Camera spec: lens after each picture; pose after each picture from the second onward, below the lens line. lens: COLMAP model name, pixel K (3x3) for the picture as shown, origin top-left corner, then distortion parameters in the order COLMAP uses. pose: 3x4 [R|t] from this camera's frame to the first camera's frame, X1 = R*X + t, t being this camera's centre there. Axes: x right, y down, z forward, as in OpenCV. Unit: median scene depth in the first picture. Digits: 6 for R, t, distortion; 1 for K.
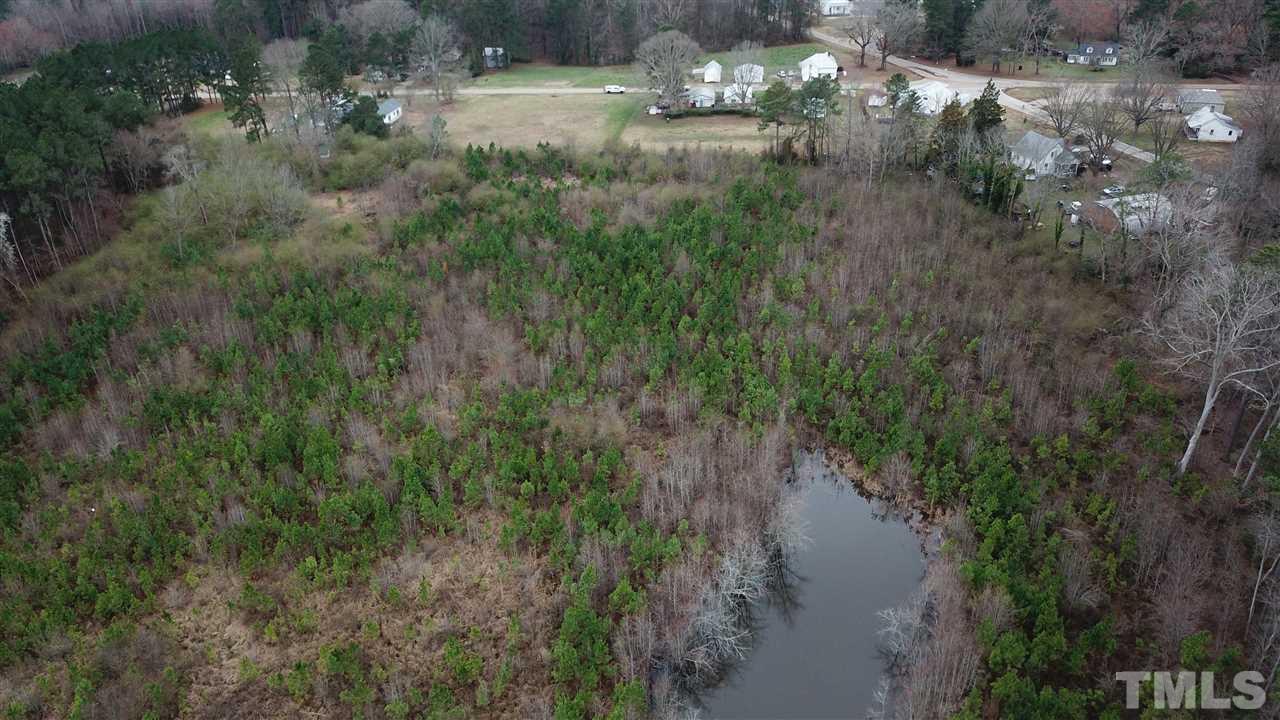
lens RADIAL K [[1000.2, 0, 637.6], [0, 1000.2, 354.1], [0, 0, 1]] dist [0.014385, -0.009450]
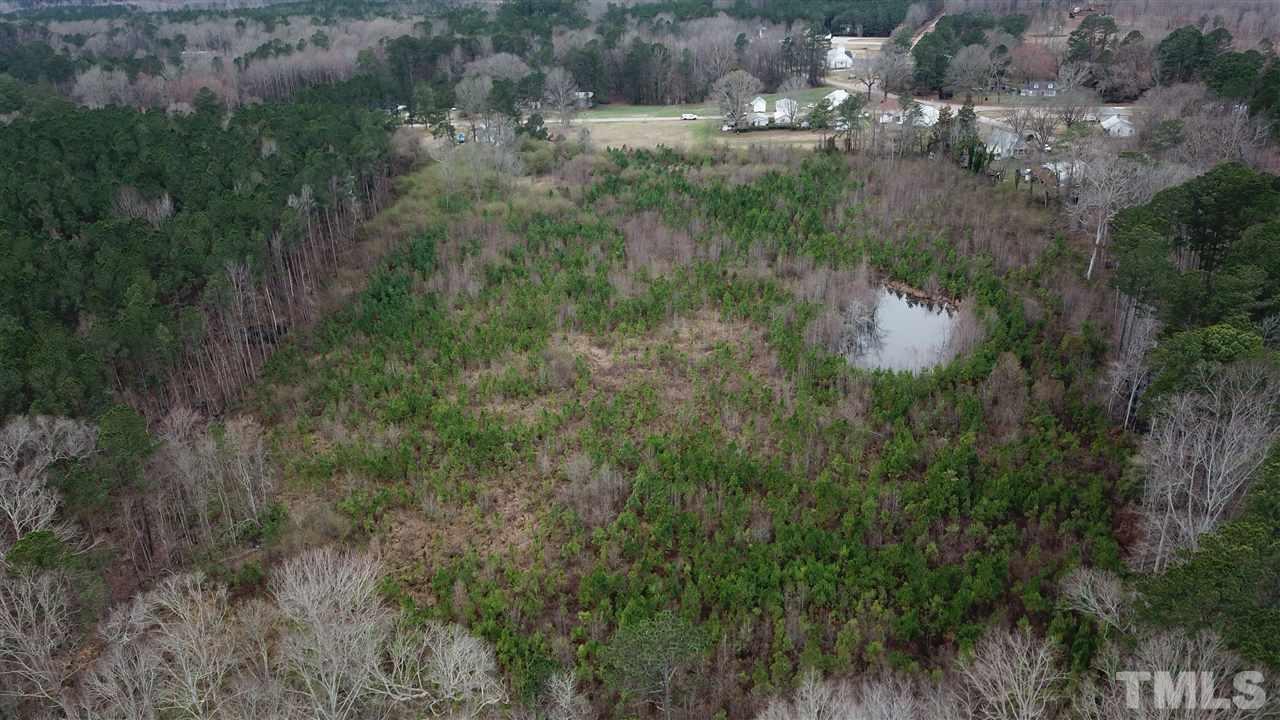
lens RADIAL K [[1000.2, 0, 644.8], [0, 1000.2, 363.3], [0, 0, 1]] dist [0.014385, -0.009450]
pose [[0.999328, -0.017743, 0.032073, -0.216020], [0.019778, 0.997736, -0.064282, 0.247613], [-0.030860, 0.064874, 0.997416, -0.522980]]
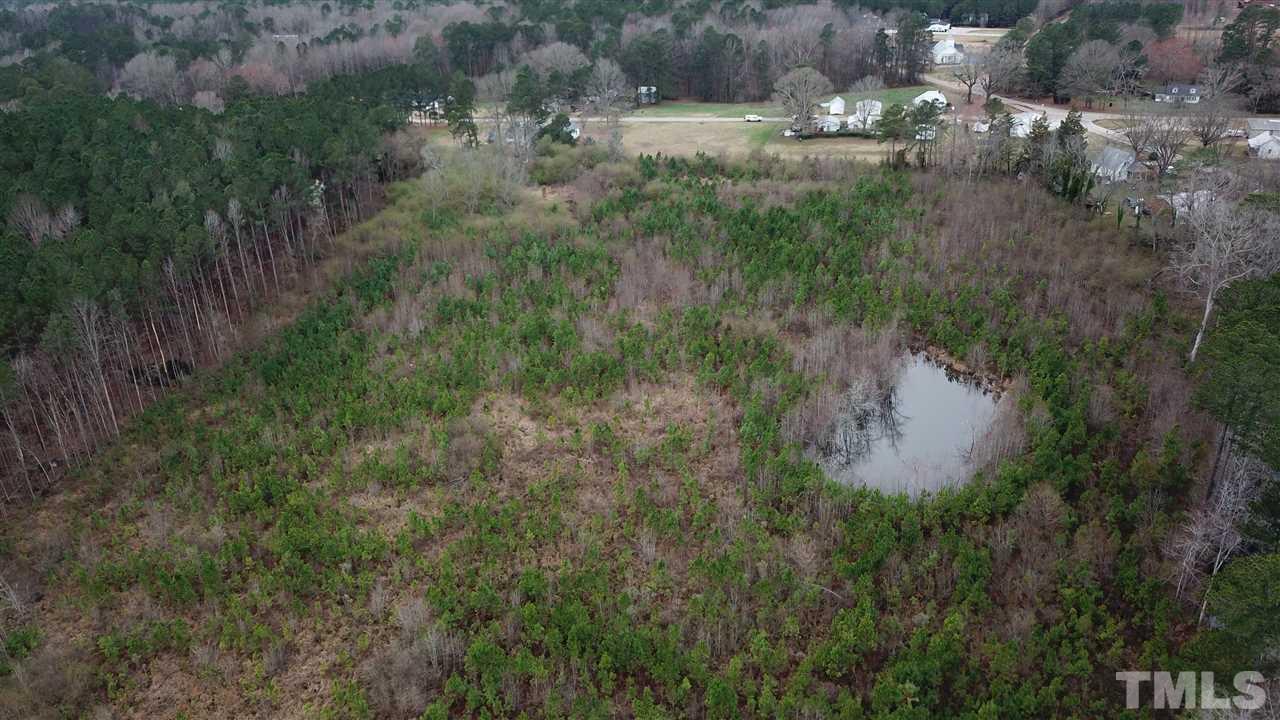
lens RADIAL K [[1000.2, 0, 636.0], [0, 1000.2, 364.8], [0, 0, 1]] dist [0.014385, -0.009450]
pose [[0.994101, 0.037993, -0.101590, -0.048274], [-0.043065, 0.997908, -0.048213, 0.147660], [0.099546, 0.052304, 0.993657, -0.292169]]
